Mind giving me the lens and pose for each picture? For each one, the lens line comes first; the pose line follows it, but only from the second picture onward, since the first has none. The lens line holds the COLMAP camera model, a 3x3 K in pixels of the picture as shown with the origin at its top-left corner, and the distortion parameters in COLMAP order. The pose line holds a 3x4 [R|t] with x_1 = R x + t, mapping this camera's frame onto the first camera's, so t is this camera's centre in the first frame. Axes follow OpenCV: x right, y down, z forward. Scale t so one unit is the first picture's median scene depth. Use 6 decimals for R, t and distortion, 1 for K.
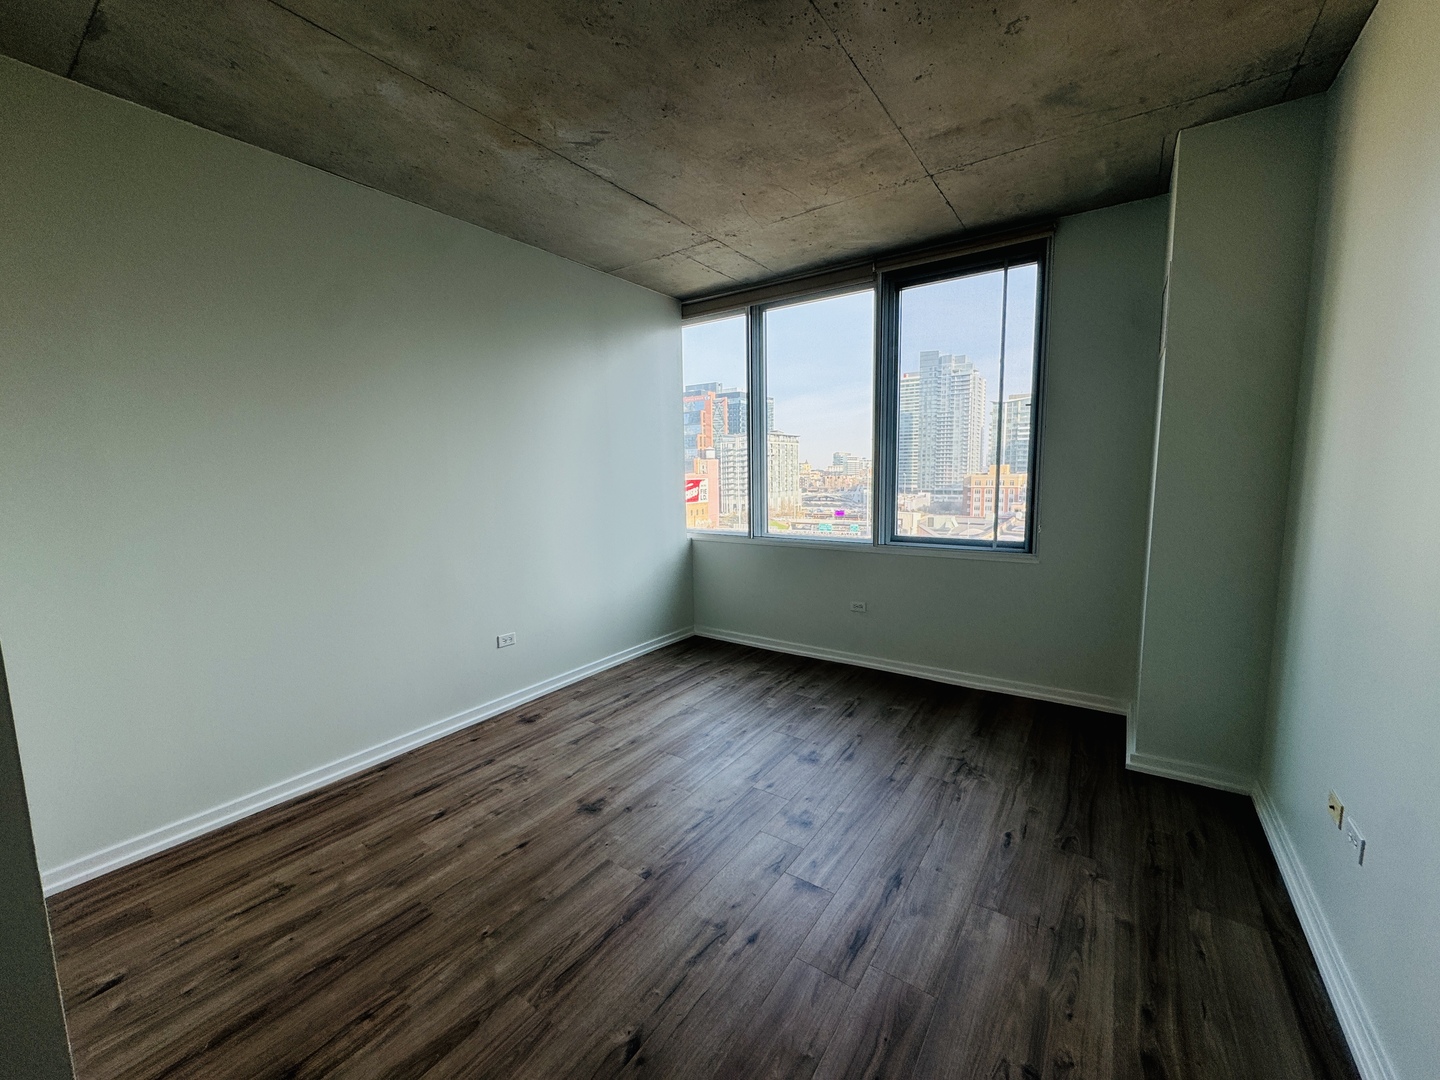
lens RADIAL K [[571.7, 0, 720.0], [0, 571.7, 530.5], [0, 0, 1]] dist [-0.003360, 0.000805]
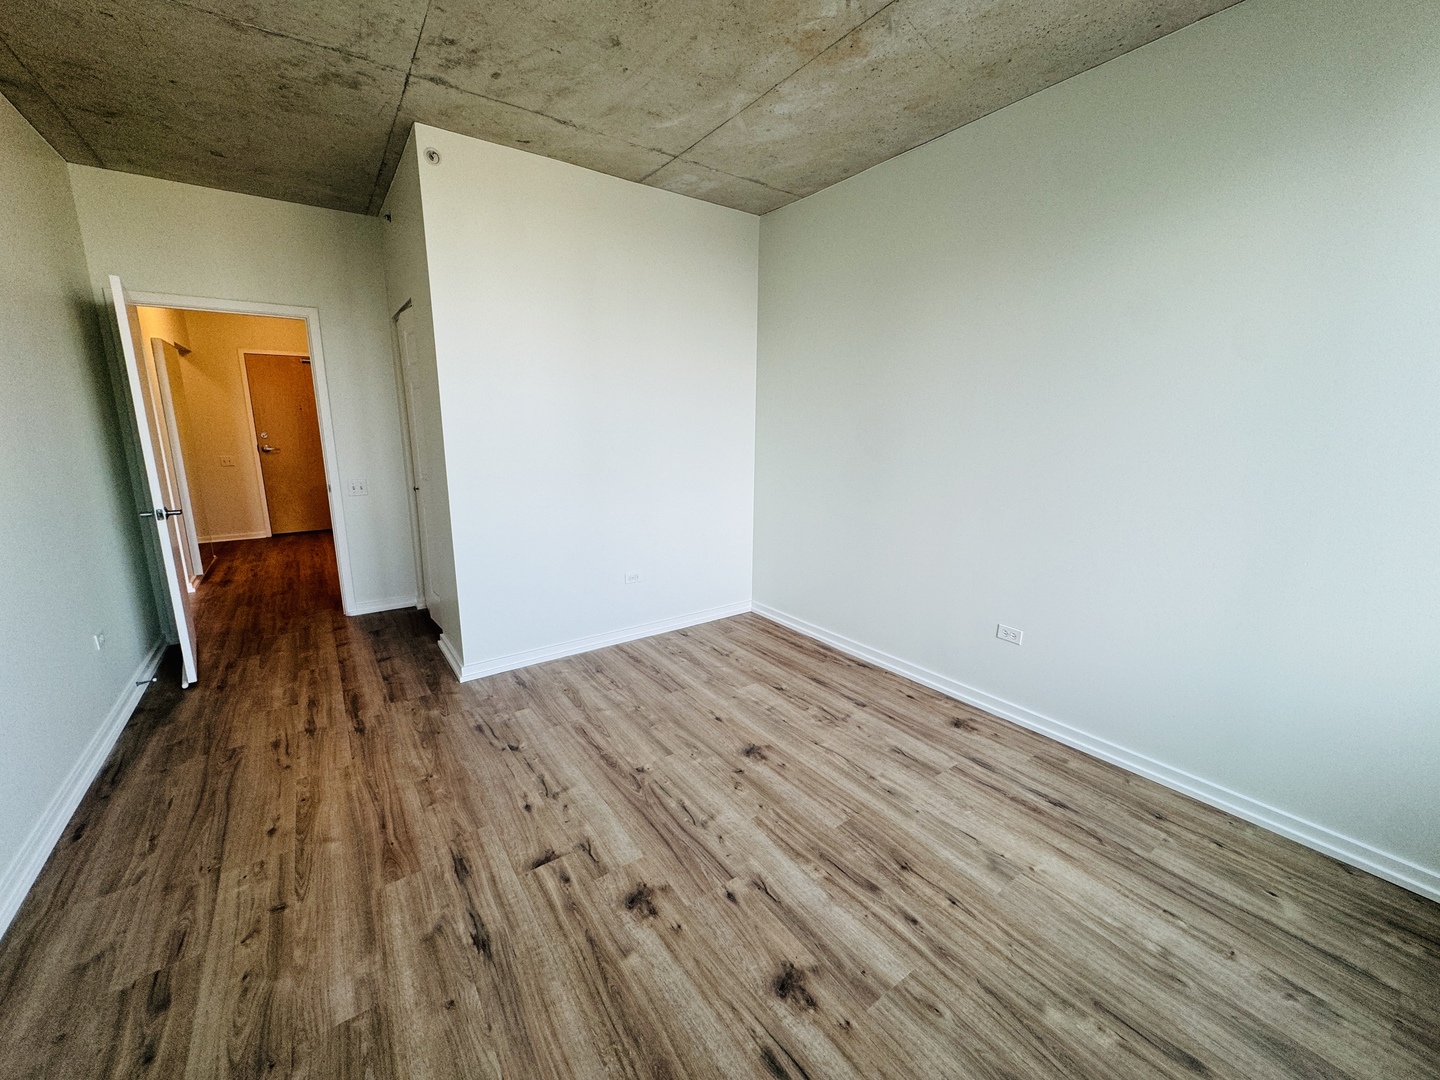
lens RADIAL K [[571.7, 0, 718.8], [0, 571.7, 534.5], [0, 0, 1]] dist [-0.003360, 0.000805]
pose [[-0.336393, 0.199173, -0.920418, 0.657409], [-0.097791, 0.964706, 0.244498, -0.138343], [0.936631, 0.172256, -0.305043, 1.165101]]
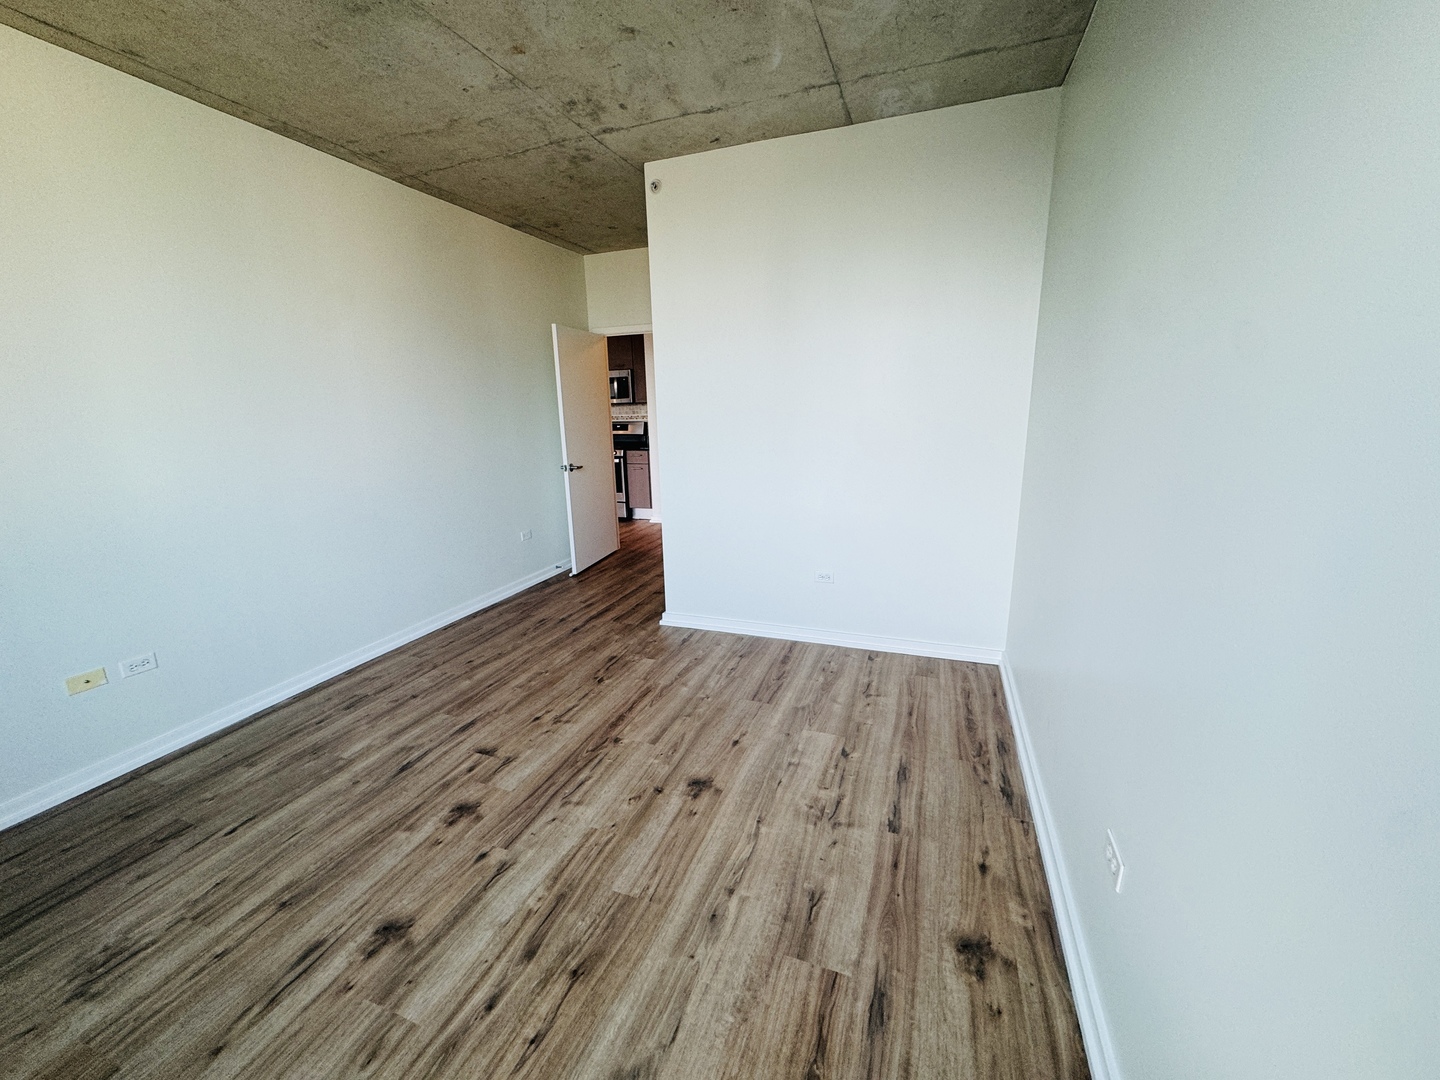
lens RADIAL K [[571.7, 0, 718.3], [0, 571.7, 535.4], [0, 0, 1]] dist [-0.003360, 0.000805]
pose [[-0.969177, 0.092261, -0.228439, -0.079578], [0.013001, 0.945093, 0.326542, -0.185636], [0.246023, 0.313507, -0.917162, 1.683331]]
